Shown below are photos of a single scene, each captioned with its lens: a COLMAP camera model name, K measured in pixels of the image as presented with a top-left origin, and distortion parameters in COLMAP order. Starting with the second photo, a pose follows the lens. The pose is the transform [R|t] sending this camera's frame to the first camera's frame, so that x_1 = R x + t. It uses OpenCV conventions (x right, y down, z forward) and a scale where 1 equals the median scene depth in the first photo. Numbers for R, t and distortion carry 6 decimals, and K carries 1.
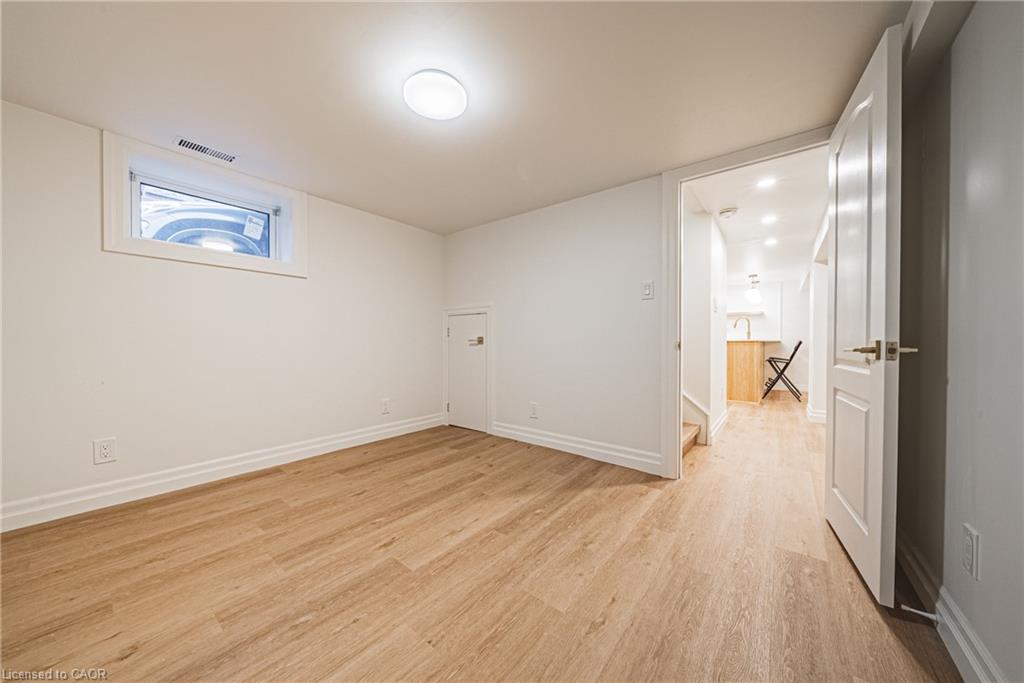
lens RADIAL K [[353.9, 0, 486.8], [0, 353.9, 346.9], [0, 0, 1]] dist [-0.000493, -0.000278]
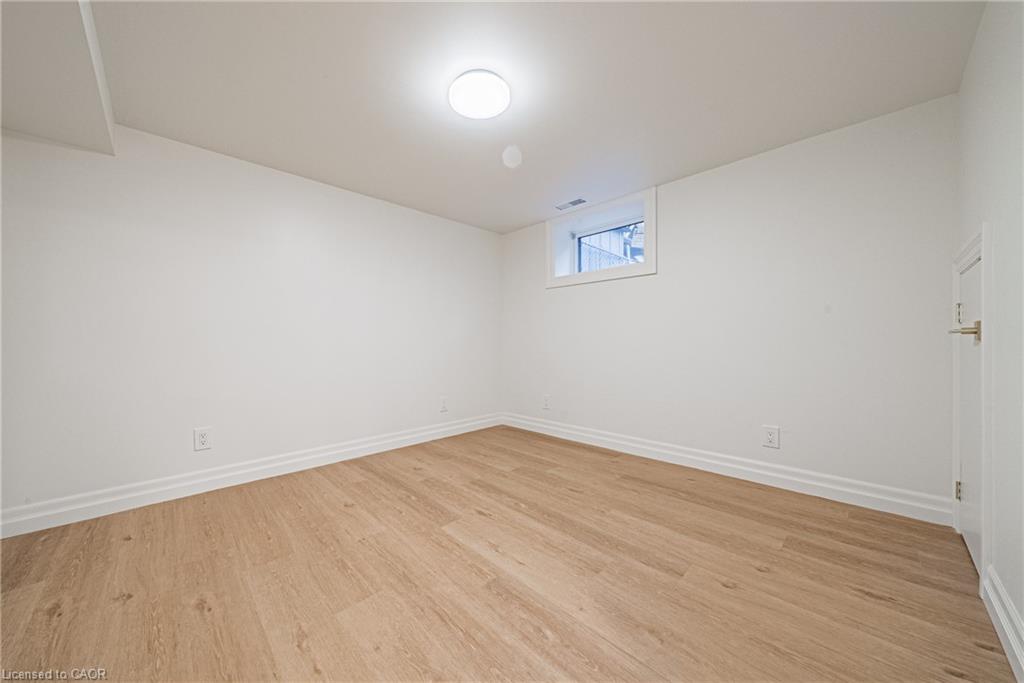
lens RADIAL K [[353.9, 0, 486.8], [0, 353.9, 346.9], [0, 0, 1]] dist [-0.000493, -0.000278]
pose [[-0.123043, 0.011500, -0.992335, 0.702098], [-0.008805, 0.999881, 0.012679, 0.006766], [0.992362, 0.010297, -0.122927, 0.961872]]
